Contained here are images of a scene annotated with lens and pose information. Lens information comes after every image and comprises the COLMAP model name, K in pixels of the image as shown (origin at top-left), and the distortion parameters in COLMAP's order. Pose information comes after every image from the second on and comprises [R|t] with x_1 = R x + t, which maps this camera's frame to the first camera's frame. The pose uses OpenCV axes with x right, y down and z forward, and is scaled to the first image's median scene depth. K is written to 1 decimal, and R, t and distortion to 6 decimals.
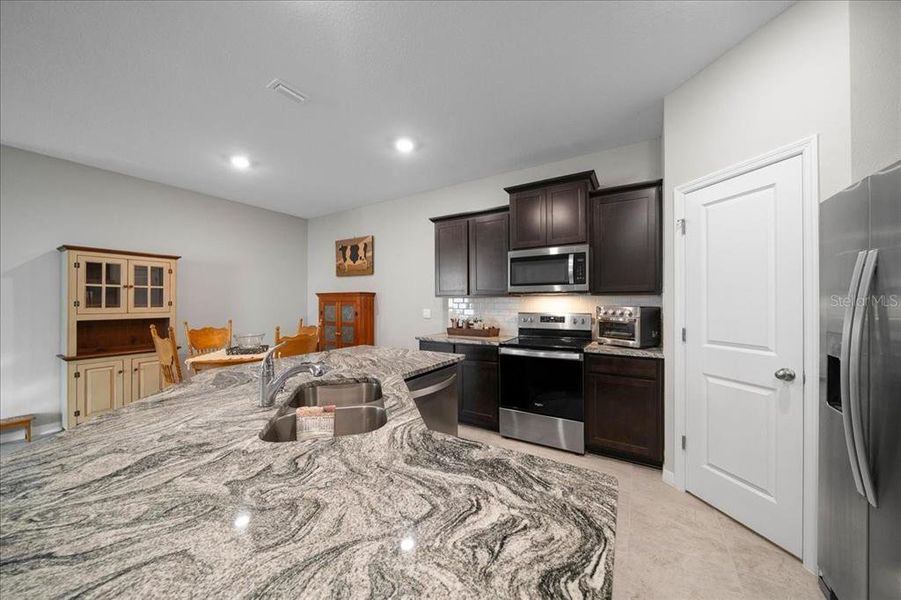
lens RADIAL K [[307.2, 0, 446.2], [0, 307.2, 300.4], [0, 0, 1]] dist [-0.007252, -0.000226]
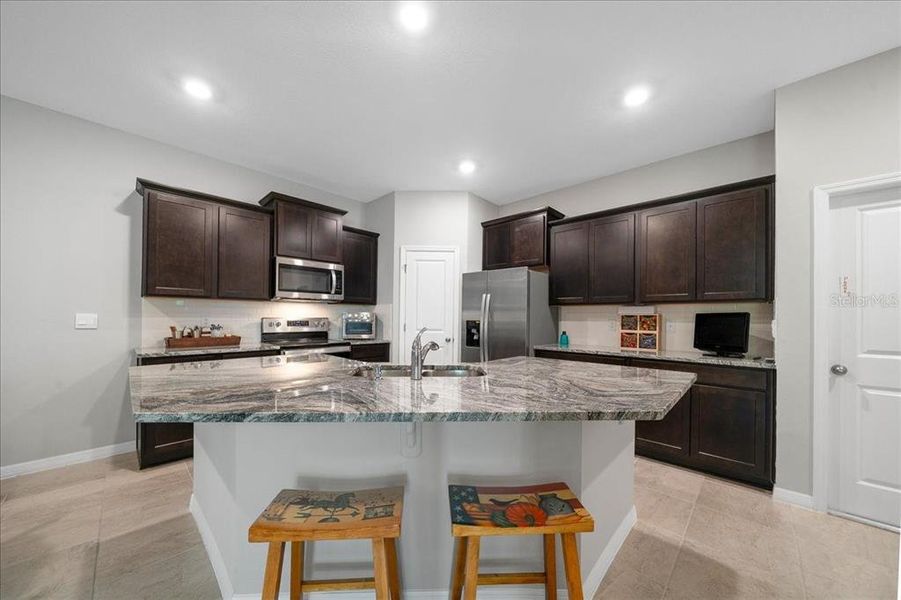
lens RADIAL K [[307.2, 0, 451.9], [0, 307.2, 317.3], [0, 0, 1]] dist [-0.007252, -0.000226]
pose [[0.222340, 0.001325, 0.974968, -0.609240], [-0.017552, 0.999842, 0.002644, 0.026341], [-0.974811, -0.017700, 0.222328, 0.196033]]
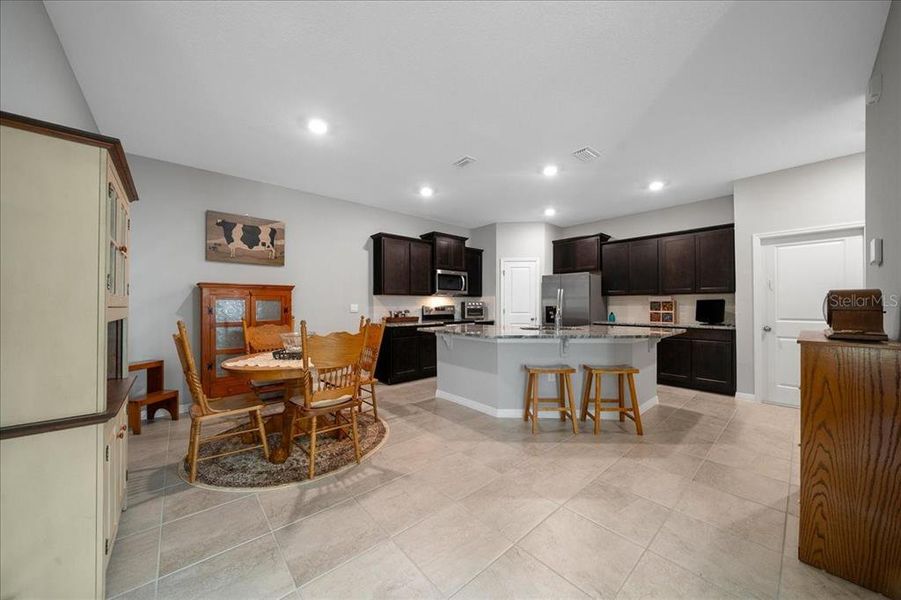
lens RADIAL K [[307.2, 0, 450.4], [0, 307.2, 303.4], [0, 0, 1]] dist [-0.007252, -0.000226]
pose [[0.302741, 0.004140, 0.953064, -1.323664], [-0.006107, 0.999978, -0.002404, 0.032050], [-0.953053, -0.005093, 0.302759, 0.382705]]
